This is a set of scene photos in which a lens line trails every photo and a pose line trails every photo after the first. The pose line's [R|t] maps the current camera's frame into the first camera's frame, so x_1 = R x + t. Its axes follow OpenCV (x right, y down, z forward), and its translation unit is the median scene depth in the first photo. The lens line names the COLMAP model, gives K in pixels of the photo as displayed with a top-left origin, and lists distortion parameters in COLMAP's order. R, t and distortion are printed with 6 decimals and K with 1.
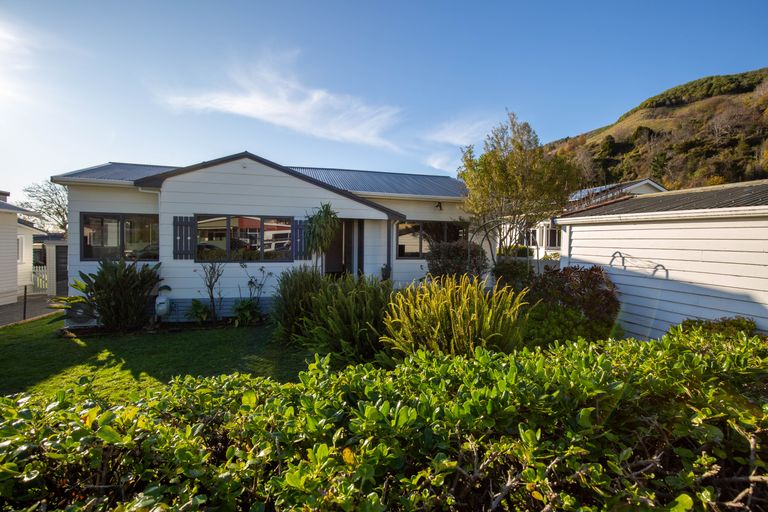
lens RADIAL K [[351.5, 0, 384.0], [0, 351.5, 256.0], [0, 0, 1]] dist [-0.021965, 0.001294]
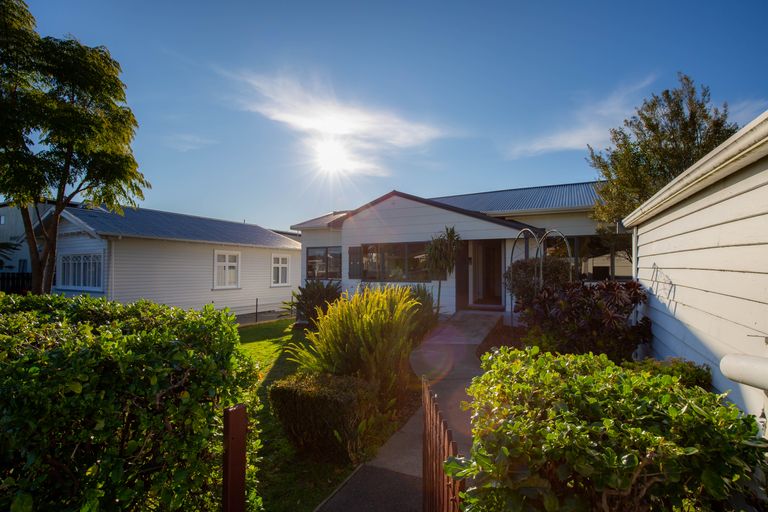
lens RADIAL K [[351.5, 0, 384.0], [0, 351.5, 256.0], [0, 0, 1]] dist [-0.021965, 0.001294]
pose [[0.731385, -0.042464, -0.680641, 0.033585], [-0.011102, 0.997186, -0.074143, 0.001622], [0.681874, 0.061783, 0.728856, 0.007226]]
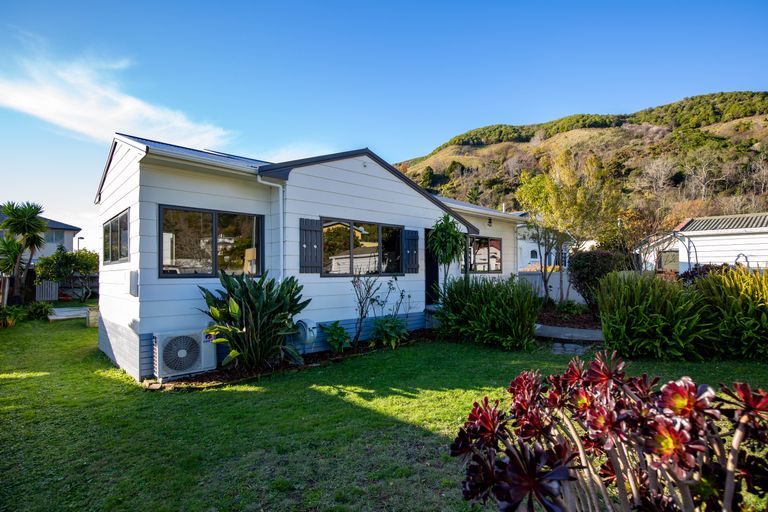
lens RADIAL K [[403.6, 0, 383.8], [0, 403.6, 276.2], [0, 0, 1]] dist [-0.001646, -0.000498]
pose [[0.878152, -0.020349, 0.477949, -0.068013], [0.033749, 0.999241, -0.019465, 0.003100], [-0.477190, 0.033223, 0.878172, 0.009374]]
